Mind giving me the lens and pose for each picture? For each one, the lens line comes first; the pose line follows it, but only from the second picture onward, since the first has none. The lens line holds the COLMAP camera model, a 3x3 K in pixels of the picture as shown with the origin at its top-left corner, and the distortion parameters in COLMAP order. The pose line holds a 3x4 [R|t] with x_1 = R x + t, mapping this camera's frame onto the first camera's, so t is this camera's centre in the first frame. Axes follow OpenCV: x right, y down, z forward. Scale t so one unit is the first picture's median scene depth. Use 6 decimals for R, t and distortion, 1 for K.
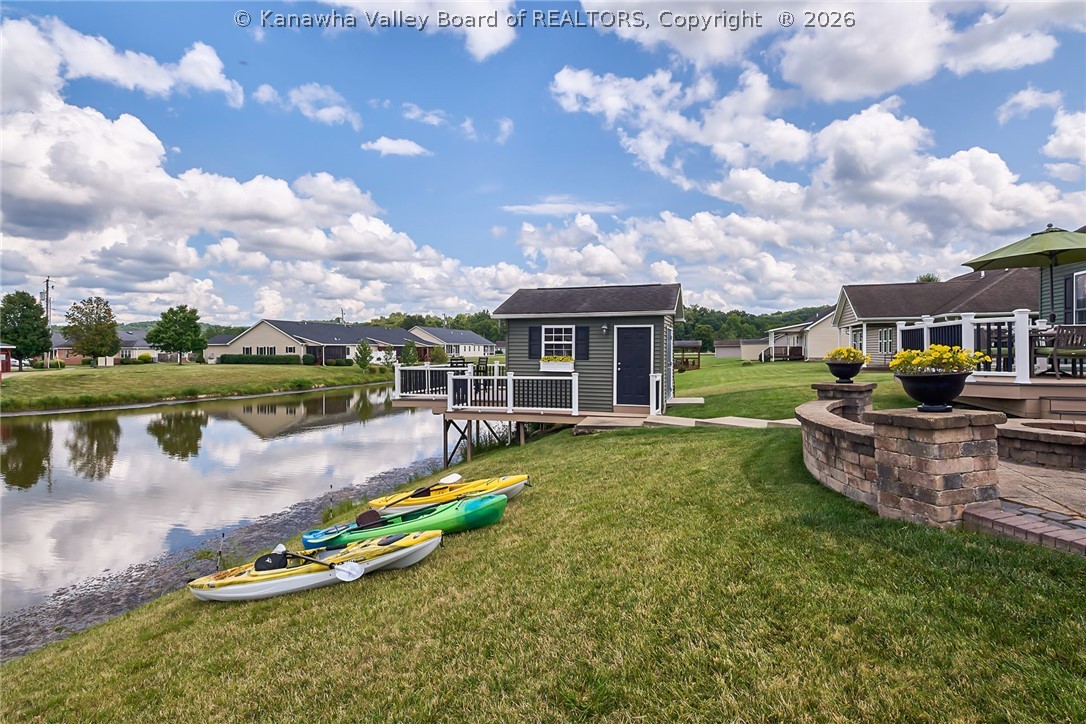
lens RADIAL K [[562.4, 0, 536.6], [0, 562.4, 354.5], [0, 0, 1]] dist [0.005696, -0.004372]
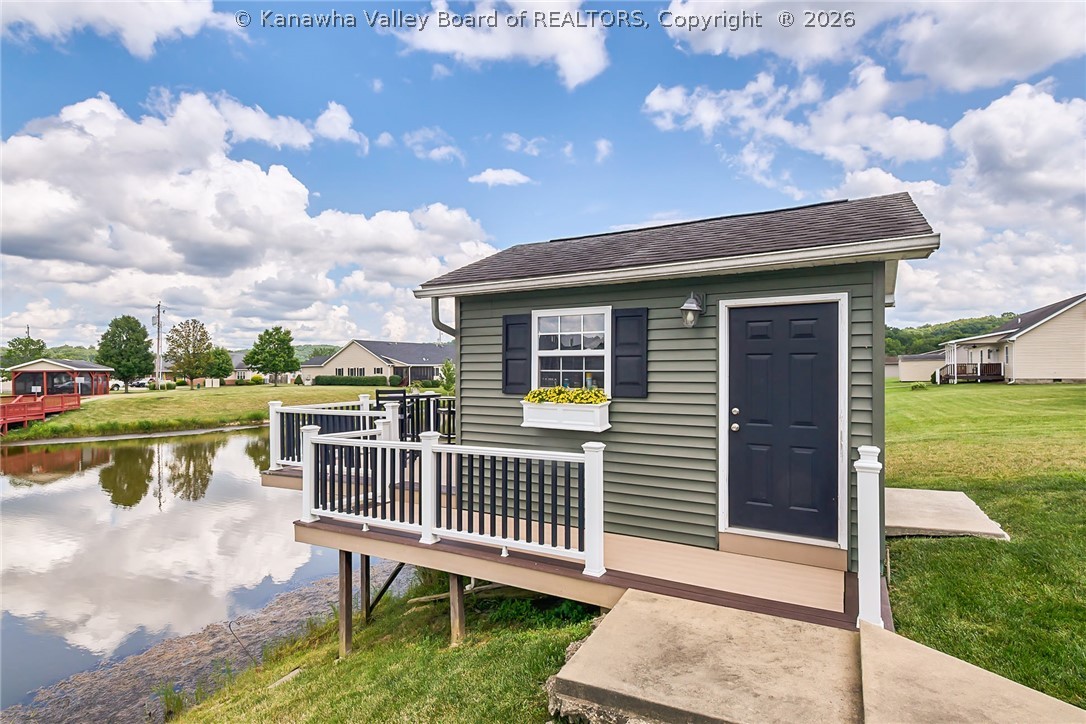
lens RADIAL K [[562.4, 0, 536.5], [0, 562.4, 372.4], [0, 0, 1]] dist [0.005696, -0.004372]
pose [[0.980411, -0.004236, -0.196919, 0.025230], [0.003461, 0.999985, -0.004278, -0.001607], [0.196934, 0.003513, 0.980410, 0.166488]]
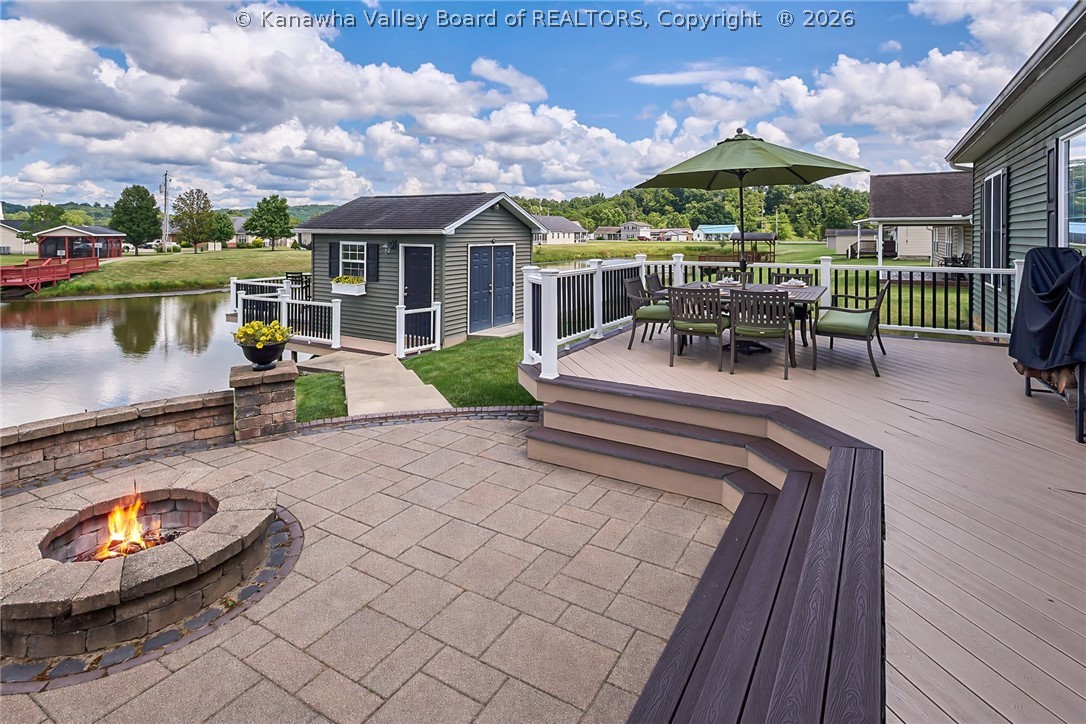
lens RADIAL K [[573.3, 0, 541.3], [0, 573.3, 245.7], [0, 0, 1]] dist [0.004868, -0.003311]
pose [[0.978475, 0.011789, -0.206029, 0.143099], [-0.009011, 0.999855, 0.014415, -0.016919], [0.206169, -0.012249, 0.978440, 0.044476]]
